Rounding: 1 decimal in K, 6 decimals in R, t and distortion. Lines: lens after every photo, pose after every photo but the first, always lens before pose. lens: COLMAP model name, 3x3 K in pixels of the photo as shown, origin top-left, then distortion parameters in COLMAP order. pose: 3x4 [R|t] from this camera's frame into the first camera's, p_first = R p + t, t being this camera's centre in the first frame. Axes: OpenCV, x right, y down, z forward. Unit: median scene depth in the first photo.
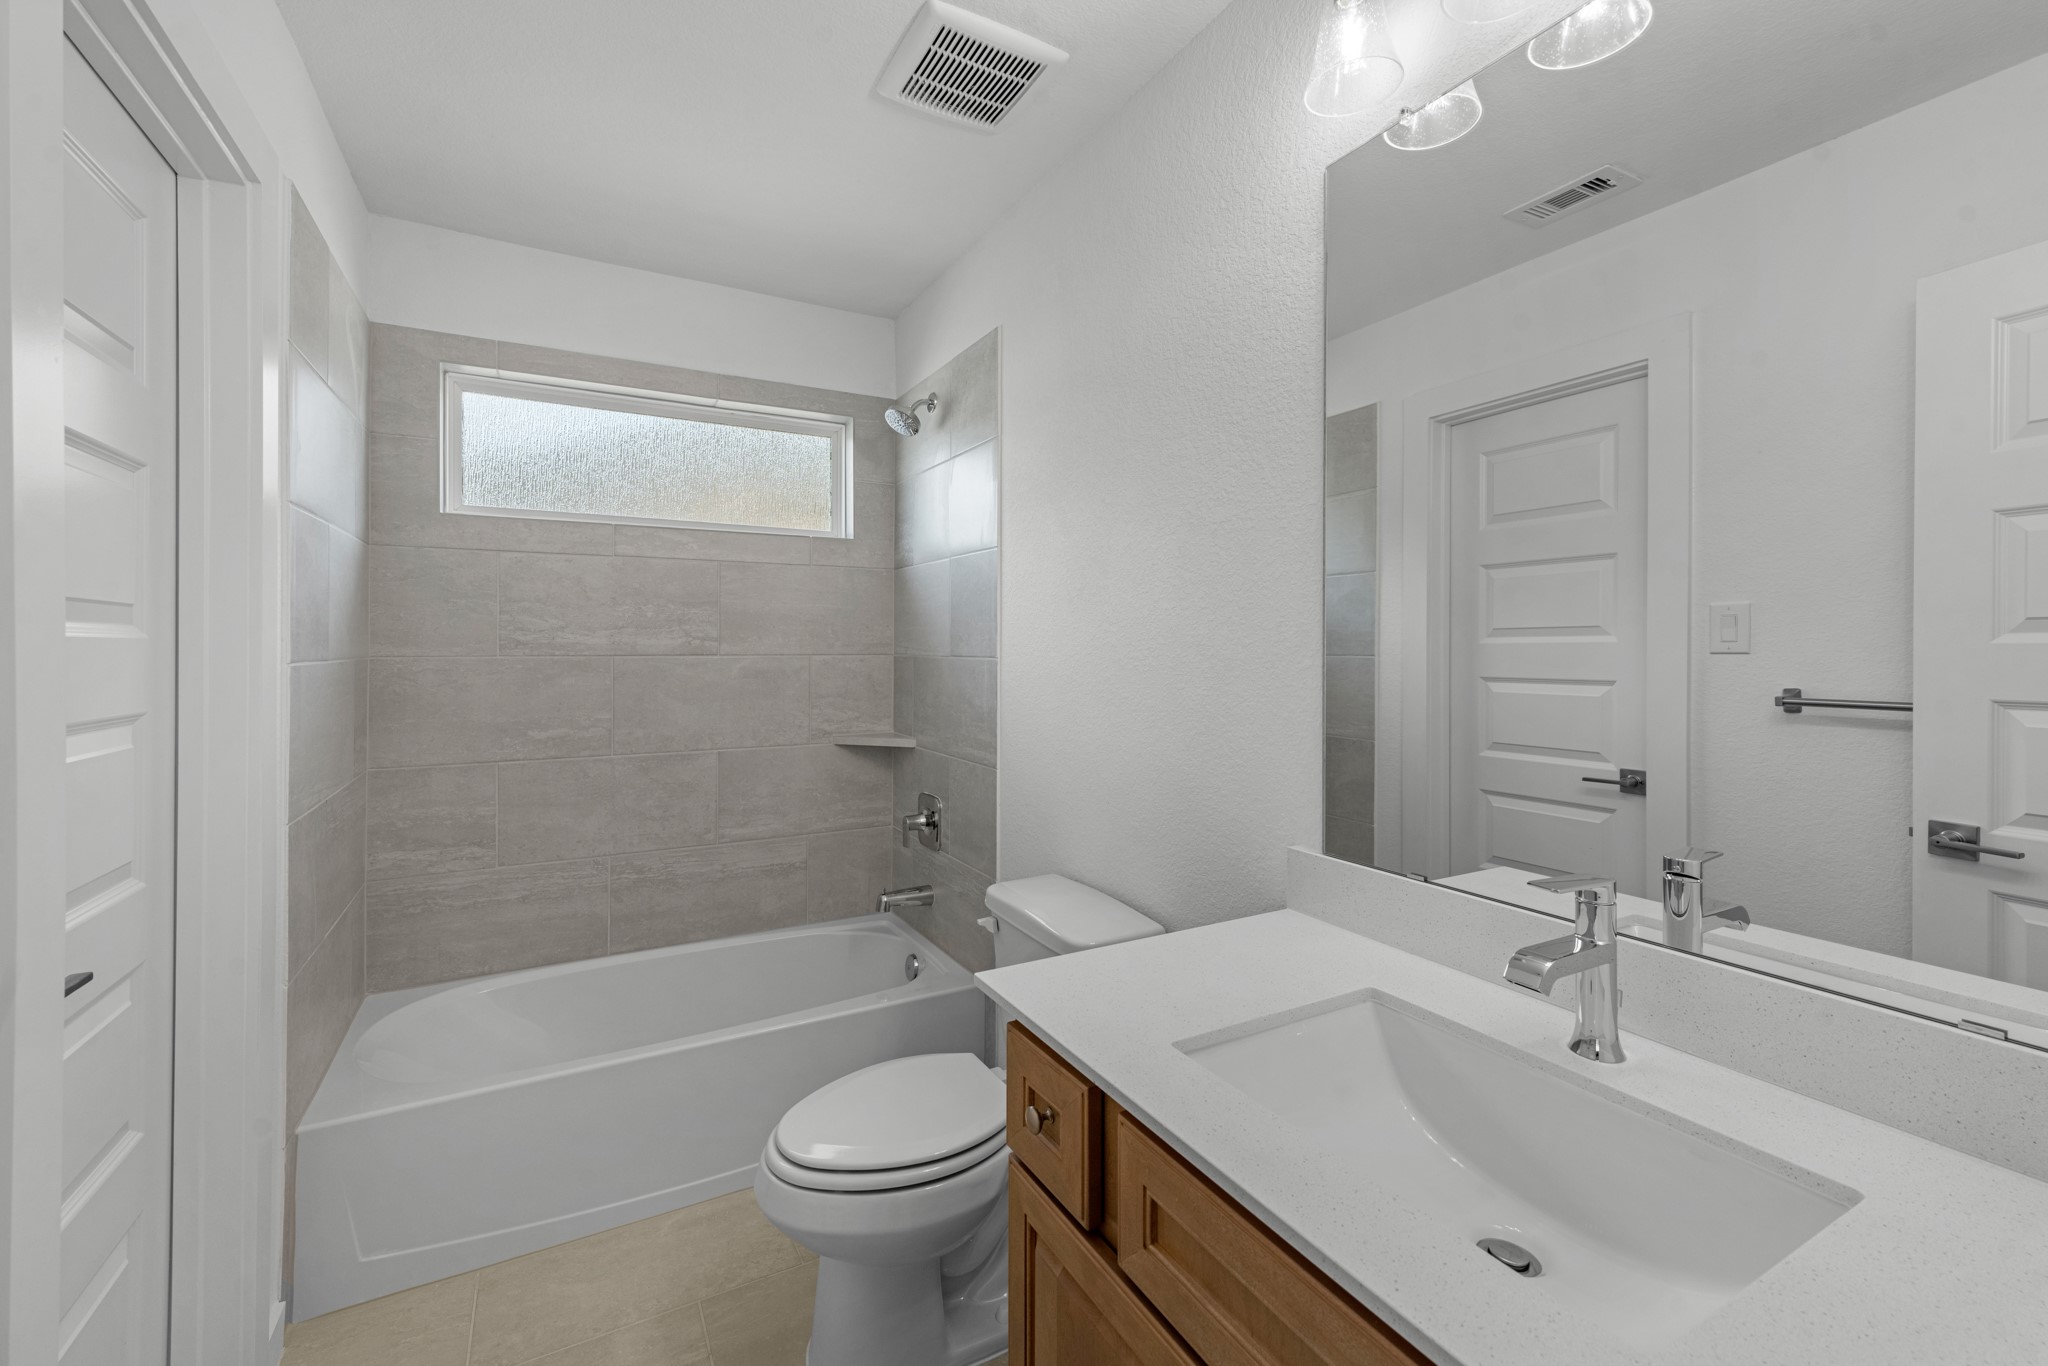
lens RADIAL K [[844.8, 0, 1009.4], [0, 844.8, 645.0], [0, 0, 1]] dist [0.001613, -0.000178]
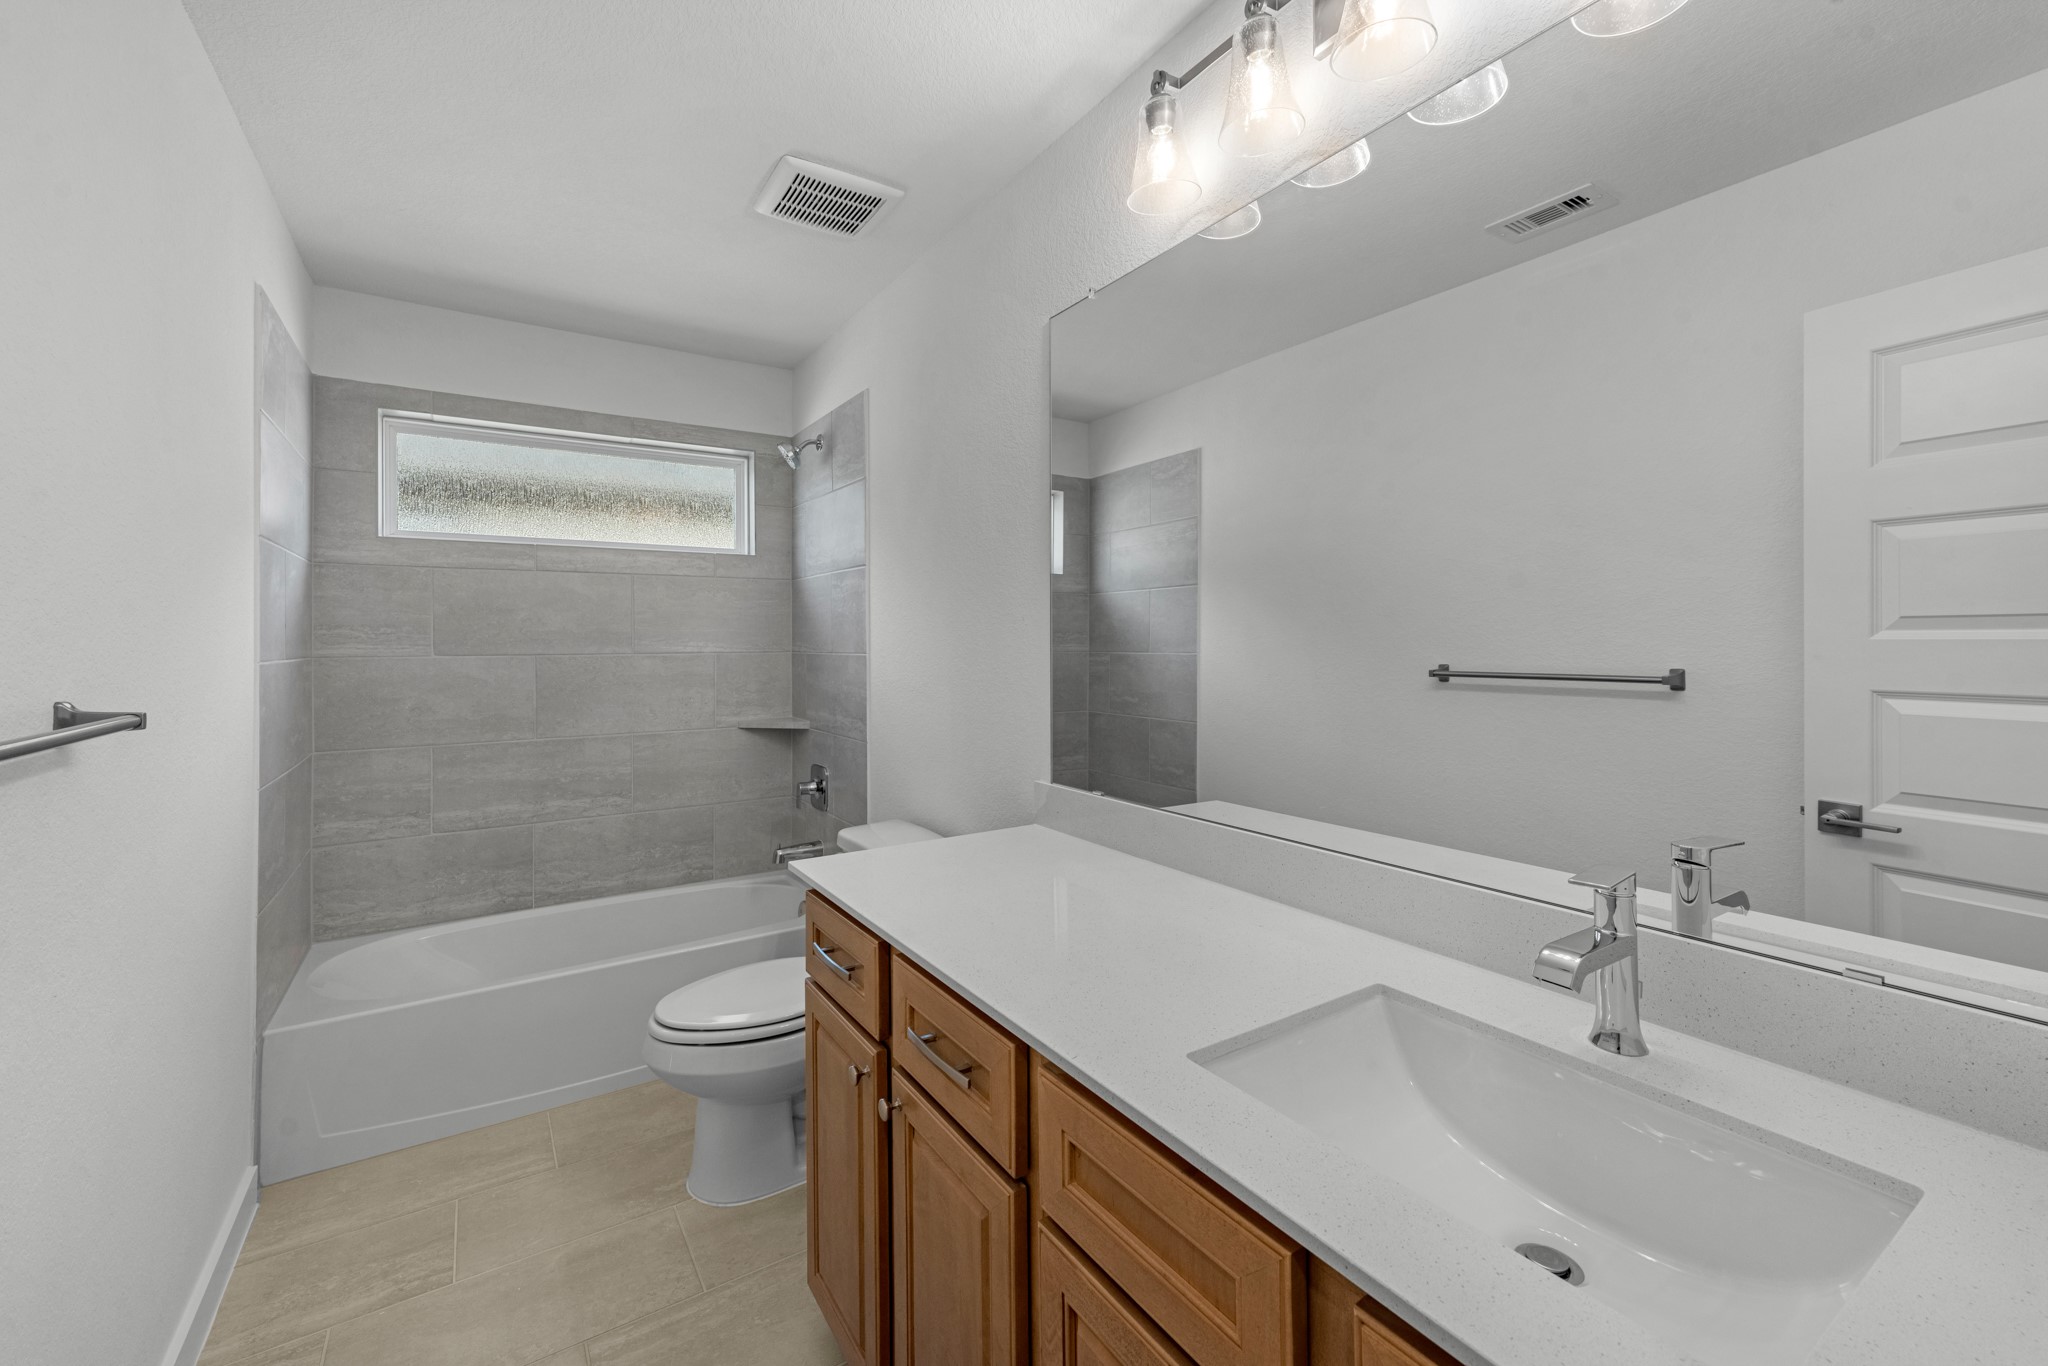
lens RADIAL K [[859.8, 0, 1093.0], [0, 859.8, 630.0], [0, 0, 1]] dist [0.014776, -0.008835]
pose [[0.993040, -0.011328, 0.117227, 0.157190], [0.013033, 0.999820, -0.013789, 0.005128], [-0.117050, 0.015221, 0.993009, -0.283460]]
